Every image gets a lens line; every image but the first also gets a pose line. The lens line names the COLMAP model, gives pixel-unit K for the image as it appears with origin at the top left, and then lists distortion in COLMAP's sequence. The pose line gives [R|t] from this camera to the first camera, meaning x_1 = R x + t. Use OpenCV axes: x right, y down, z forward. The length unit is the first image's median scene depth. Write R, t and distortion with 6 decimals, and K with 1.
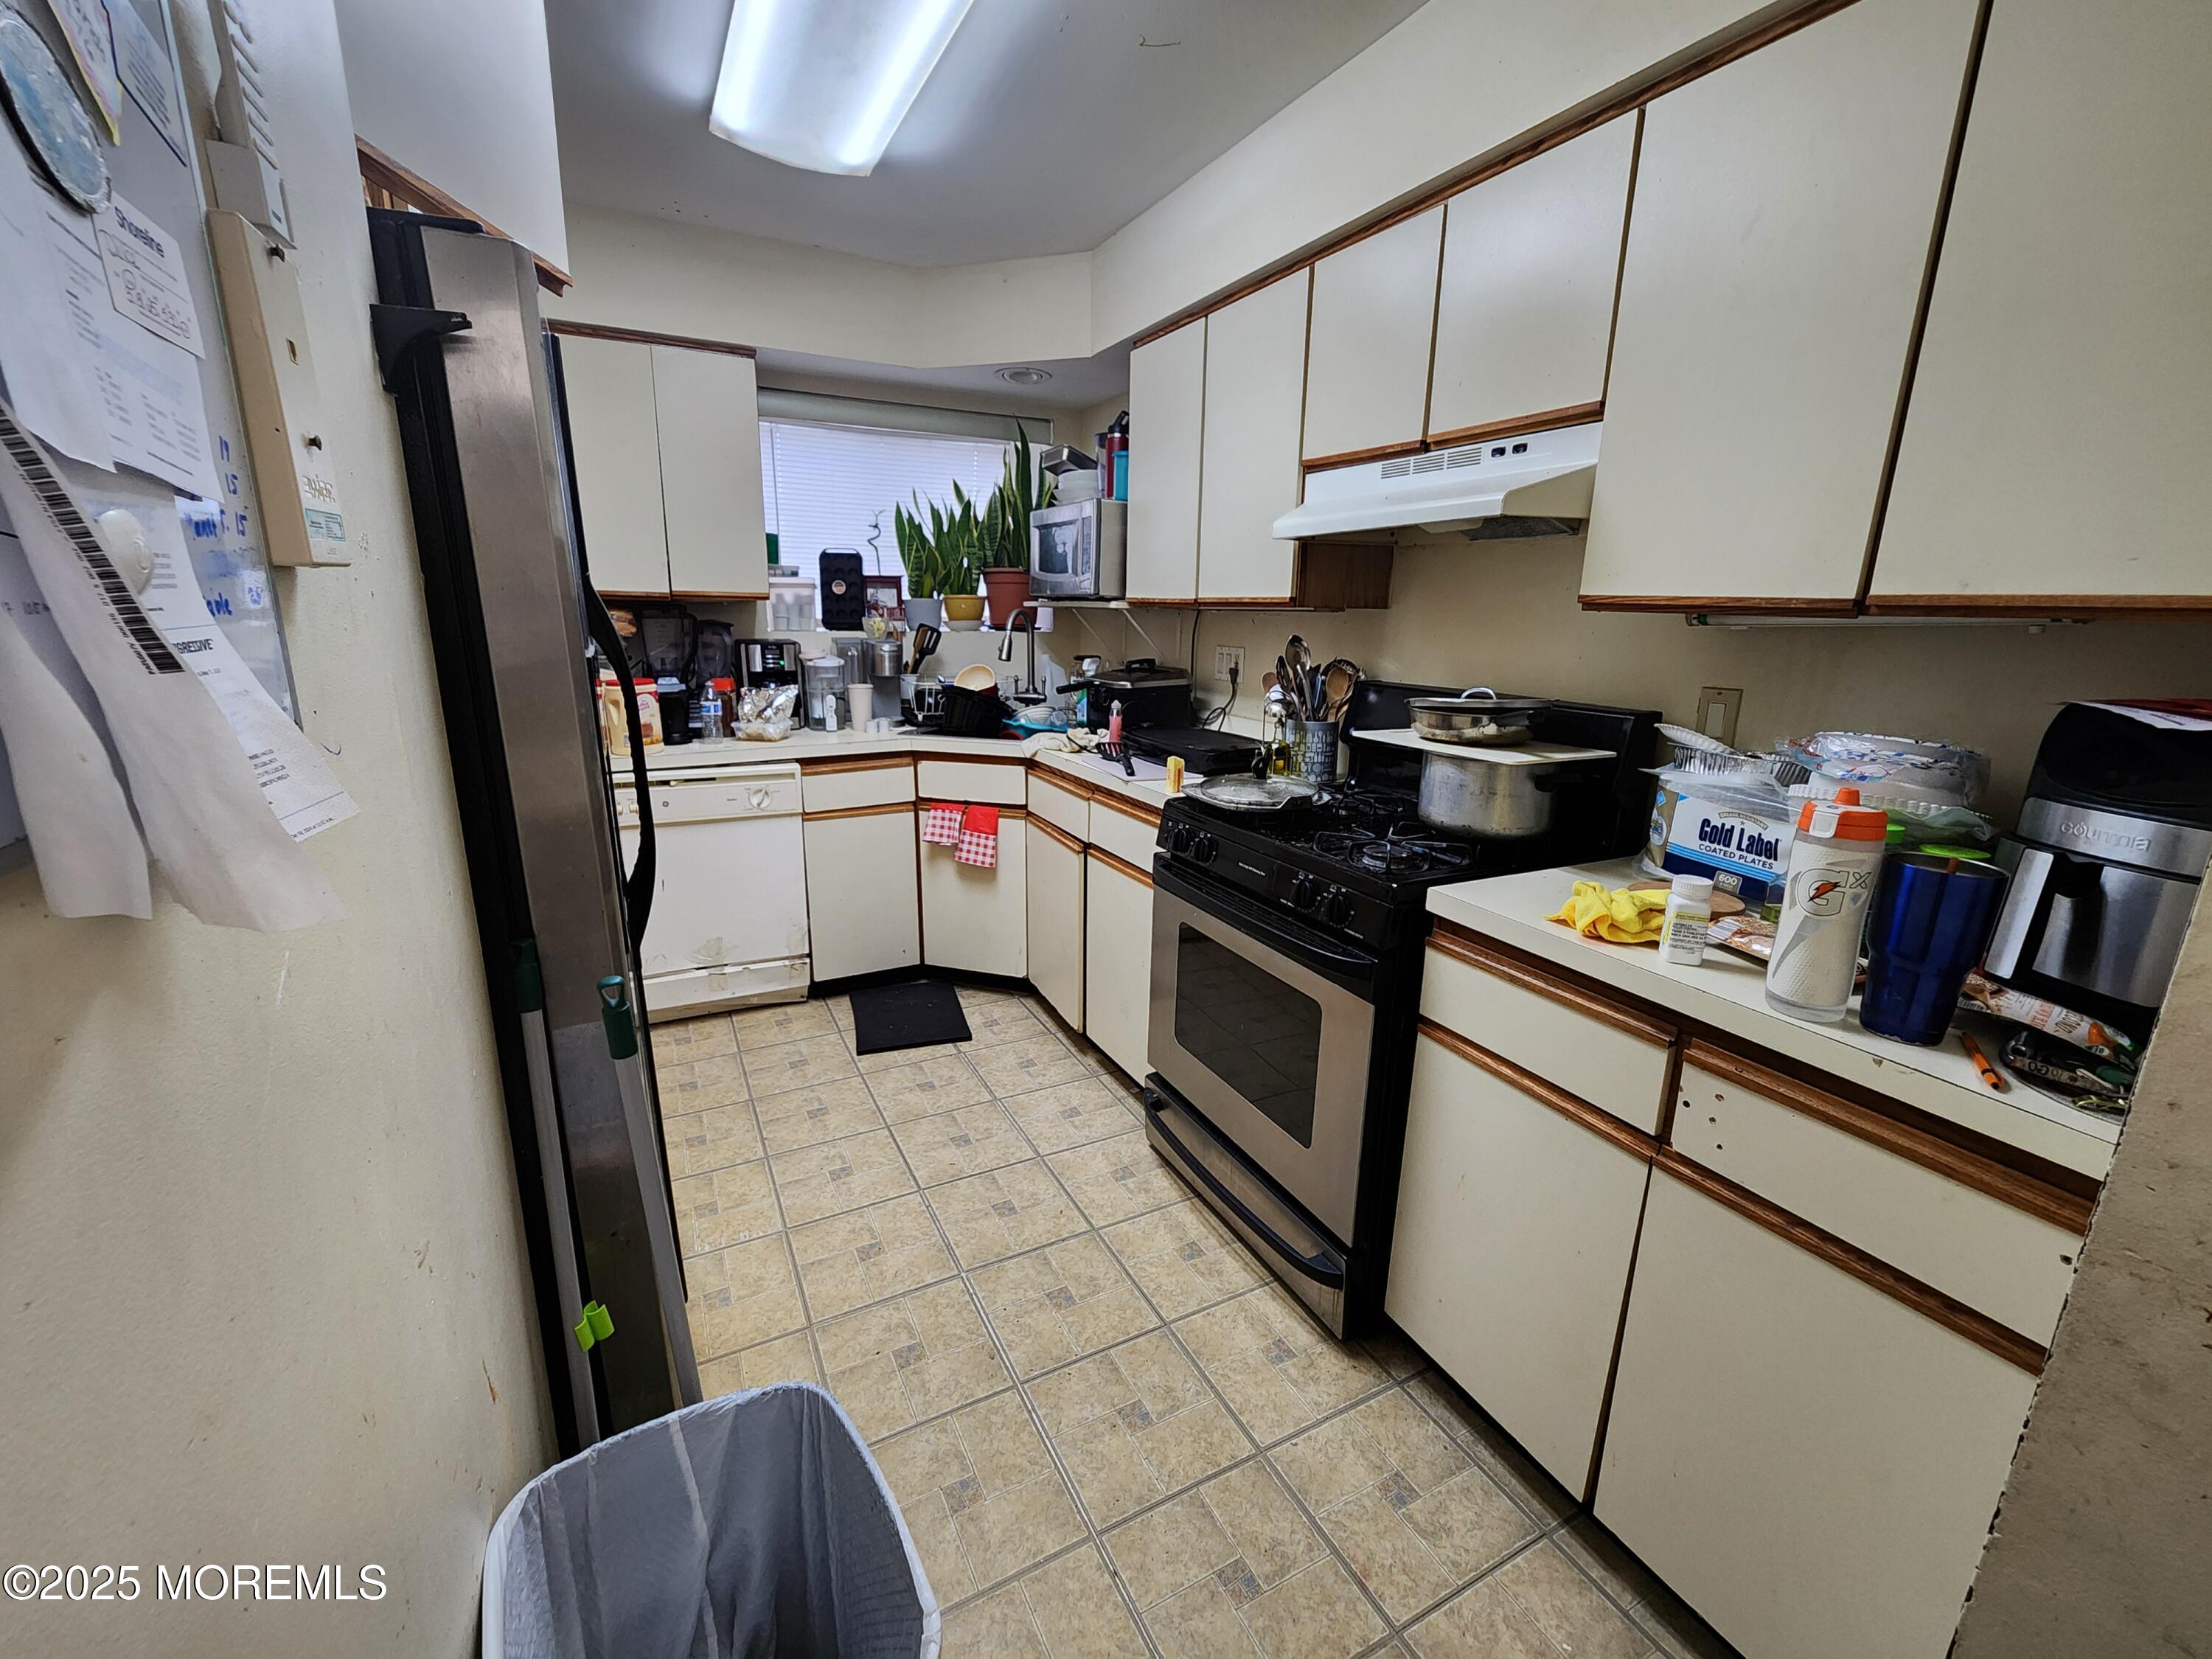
lens RADIAL K [[905.5, 0, 1116.0], [0, 905.5, 827.5], [0, 0, 1]] dist [-0.000757, -0.000896]
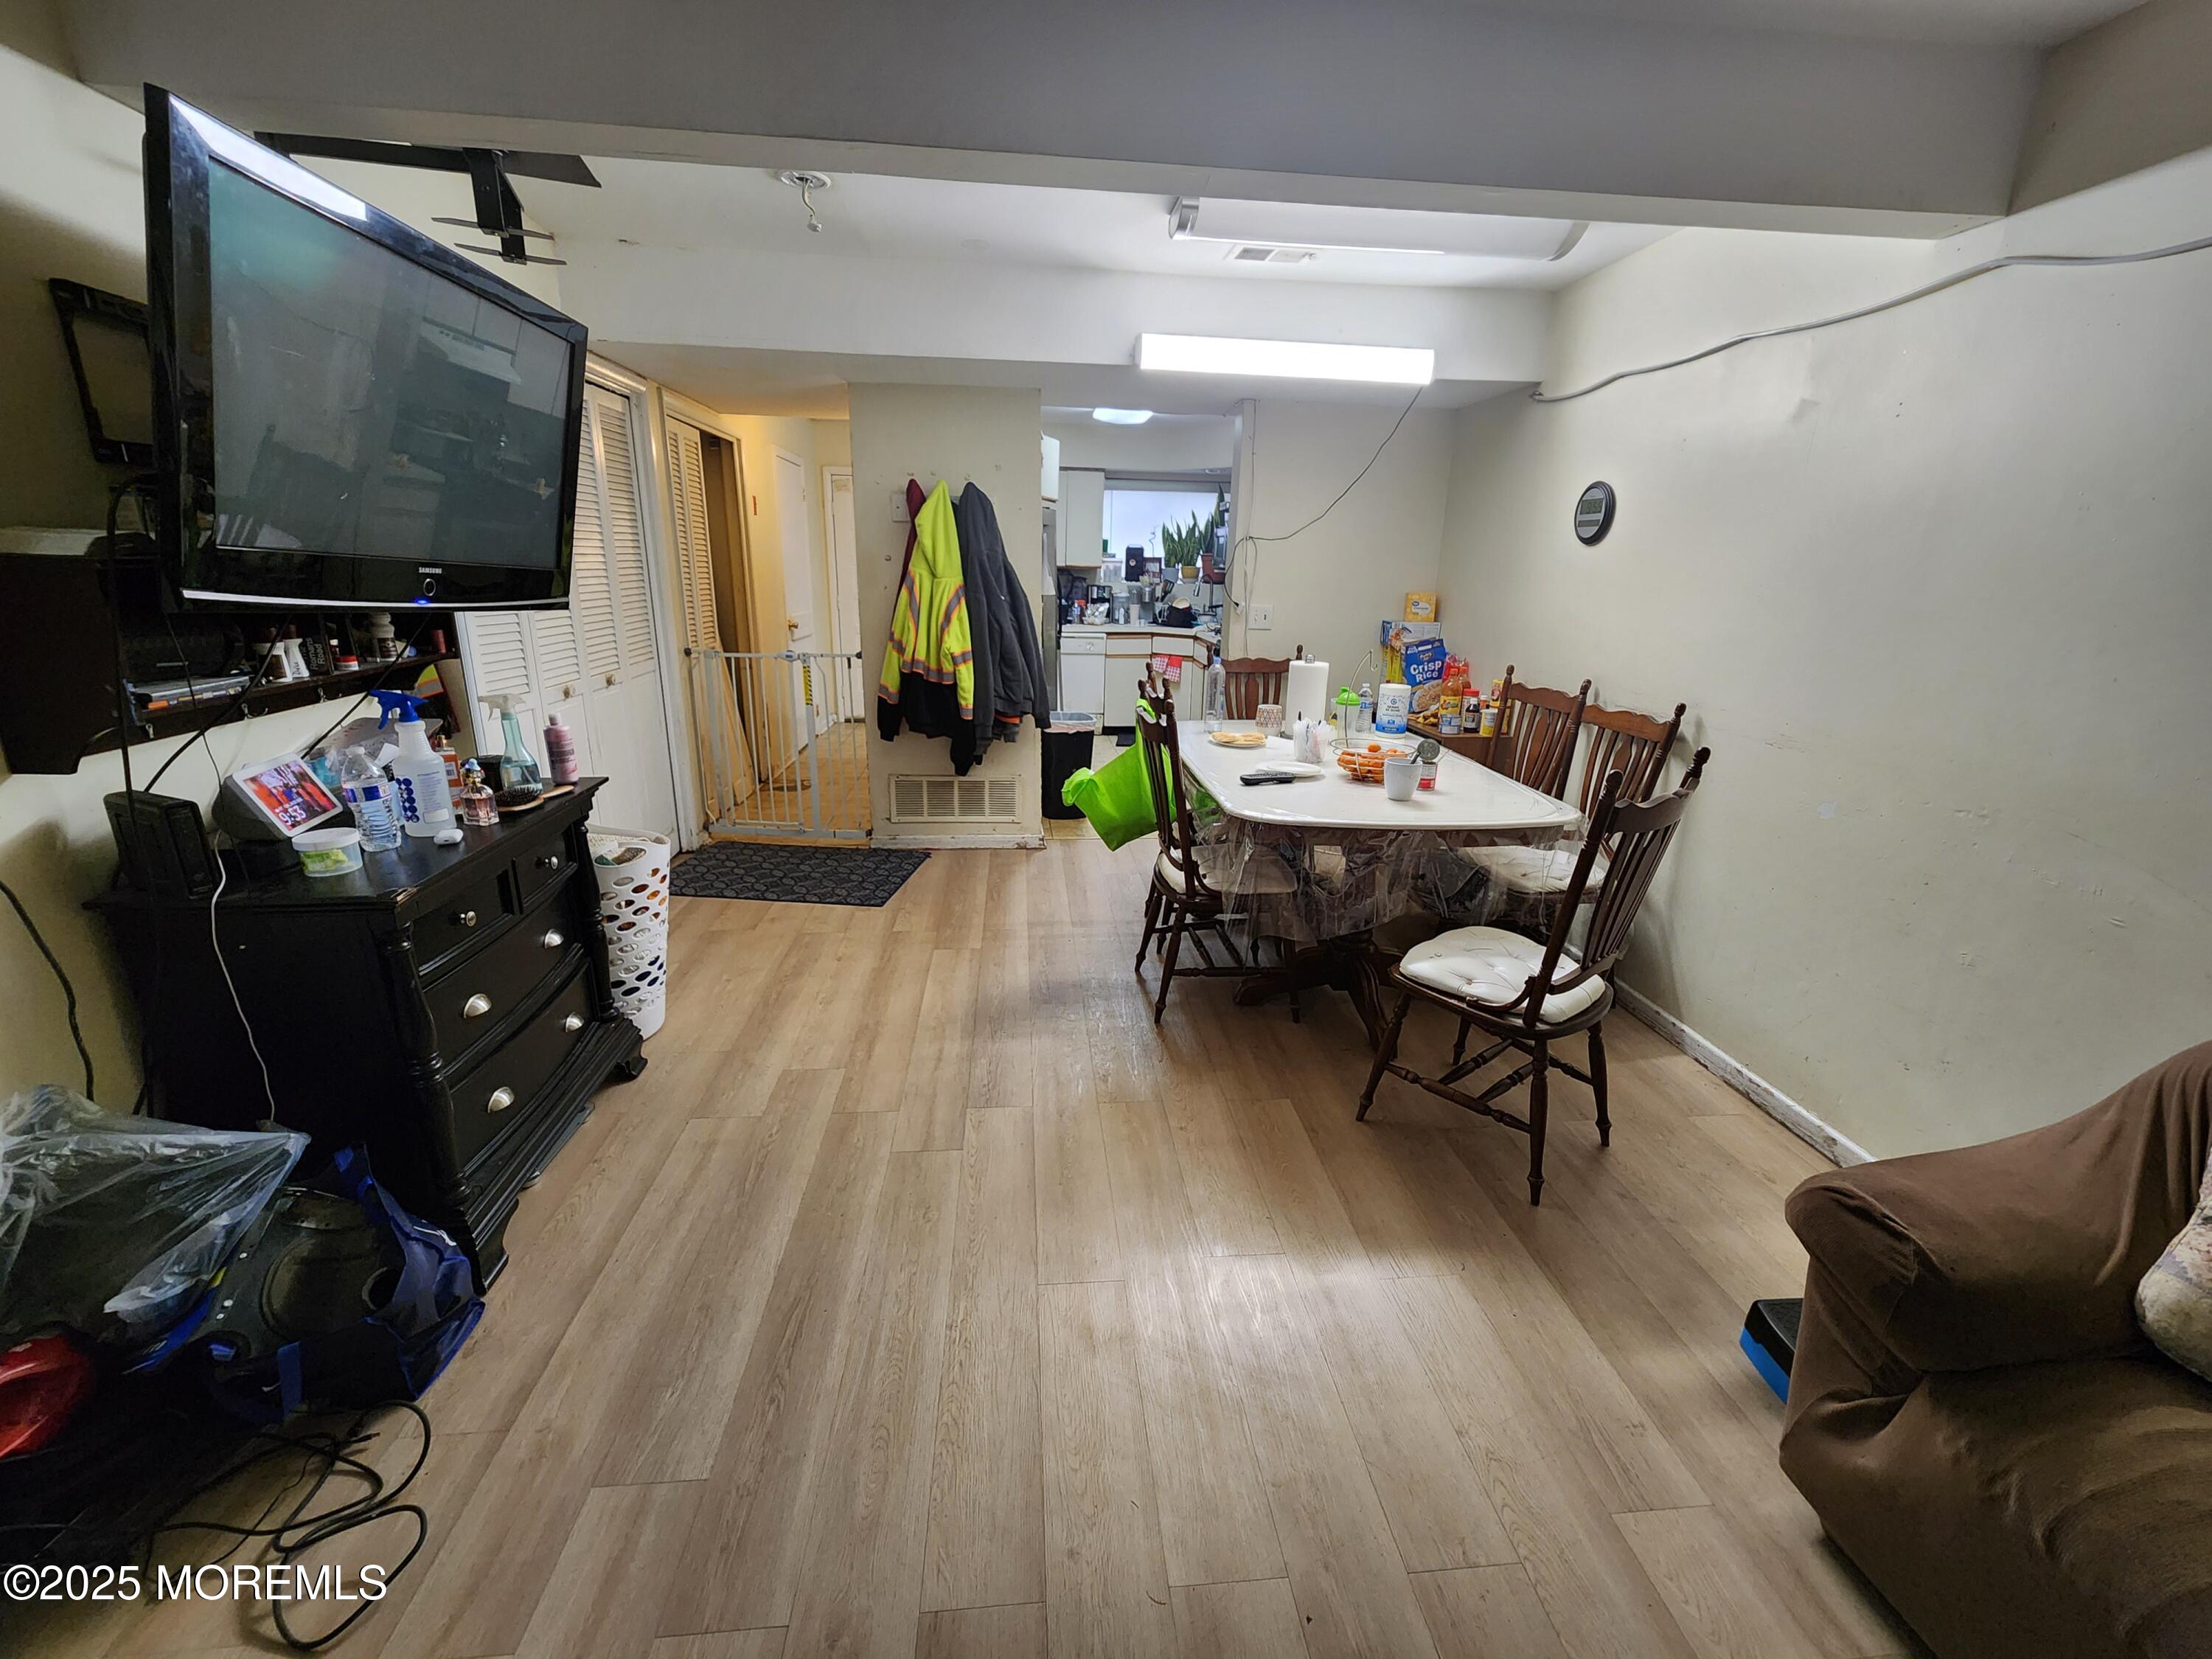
lens RADIAL K [[905.5, 0, 1116.0], [0, 905.5, 827.5], [0, 0, 1]] dist [-0.000757, -0.000896]
pose [[0.928873, 0.104226, -0.355431, 0.551058], [-0.092614, 0.994467, 0.049579, 0.296078], [0.358632, -0.013135, 0.933387, -1.182814]]
